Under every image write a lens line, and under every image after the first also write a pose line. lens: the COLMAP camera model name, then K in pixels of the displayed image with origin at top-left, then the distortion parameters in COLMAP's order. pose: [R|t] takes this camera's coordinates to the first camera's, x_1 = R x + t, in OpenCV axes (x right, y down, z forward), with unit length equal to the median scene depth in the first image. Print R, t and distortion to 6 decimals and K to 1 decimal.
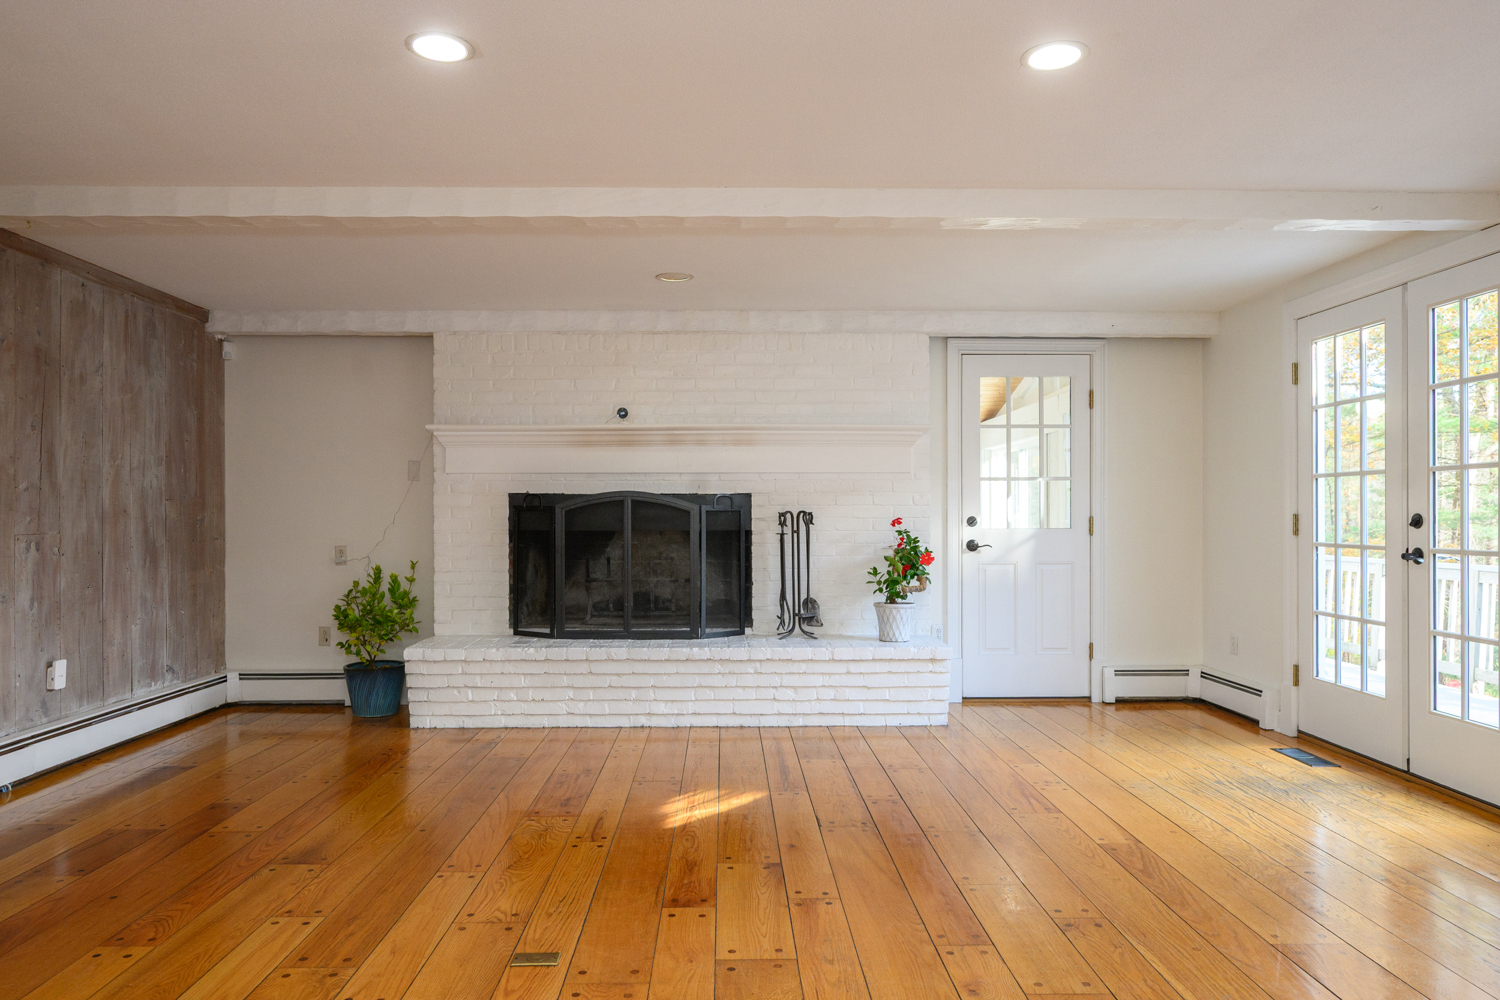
lens RADIAL K [[959.3, 0, 822.9], [0, 959.3, 510.5], [0, 0, 1]] dist [-0.007130, 0.009505]
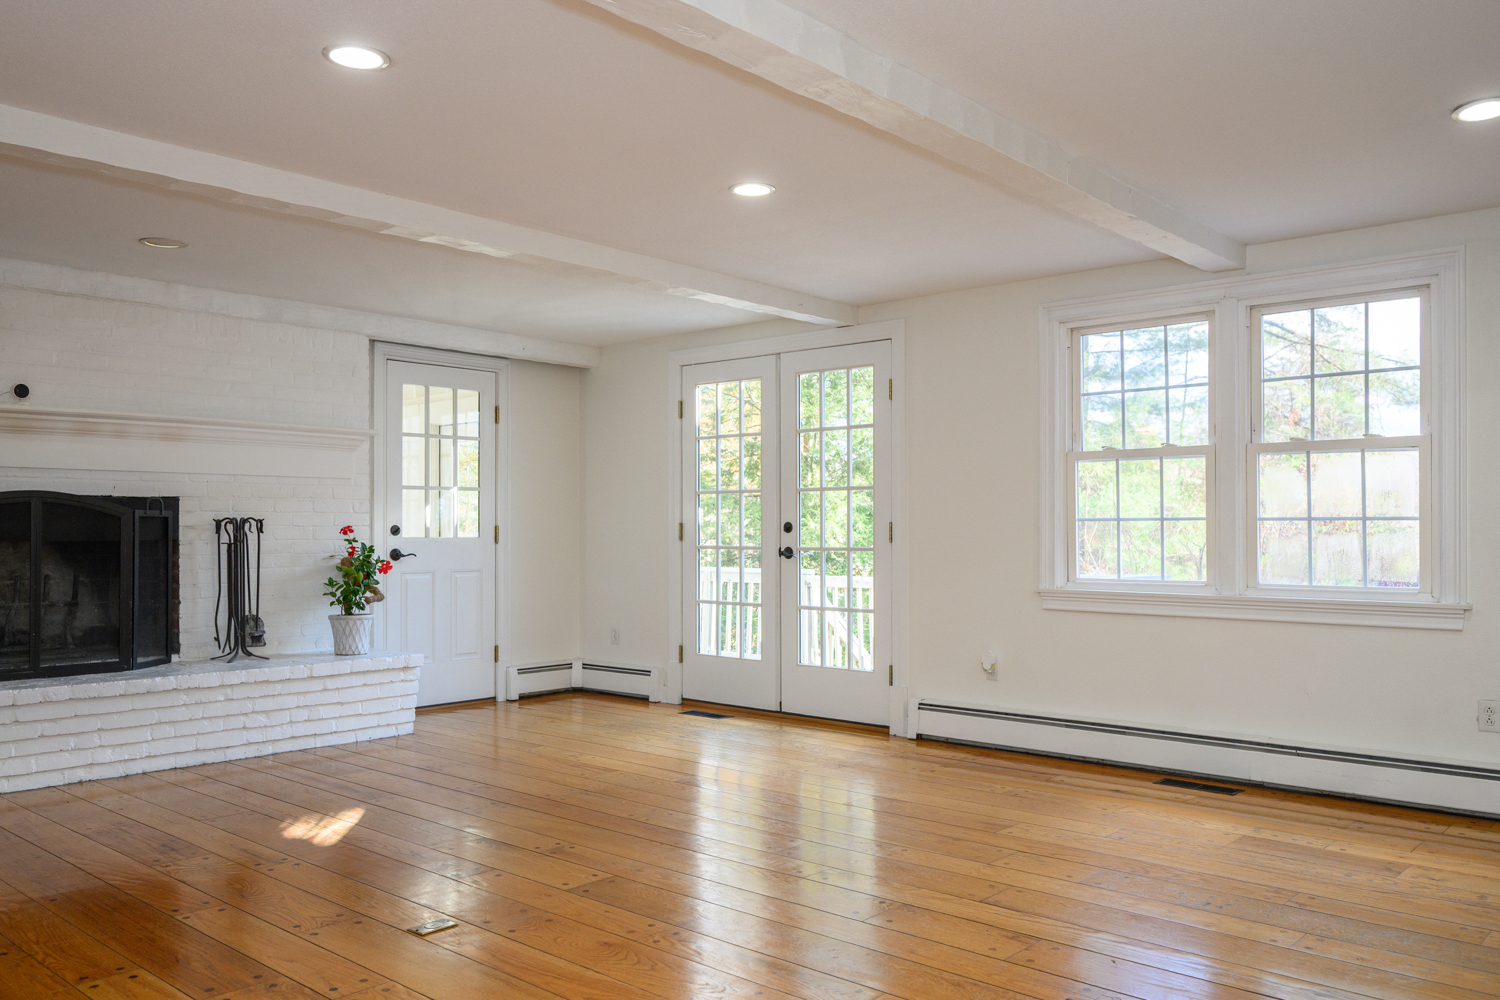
lens RADIAL K [[1129.3, 0, 742.7], [0, 1129.3, 509.0], [0, 0, 1]] dist [-0.004815, 0.003708]
pose [[0.693890, 0.013983, 0.719946, -0.464335], [-0.001700, 0.999840, -0.017781, 0.010468], [-0.720079, 0.011115, 0.693803, -0.063026]]
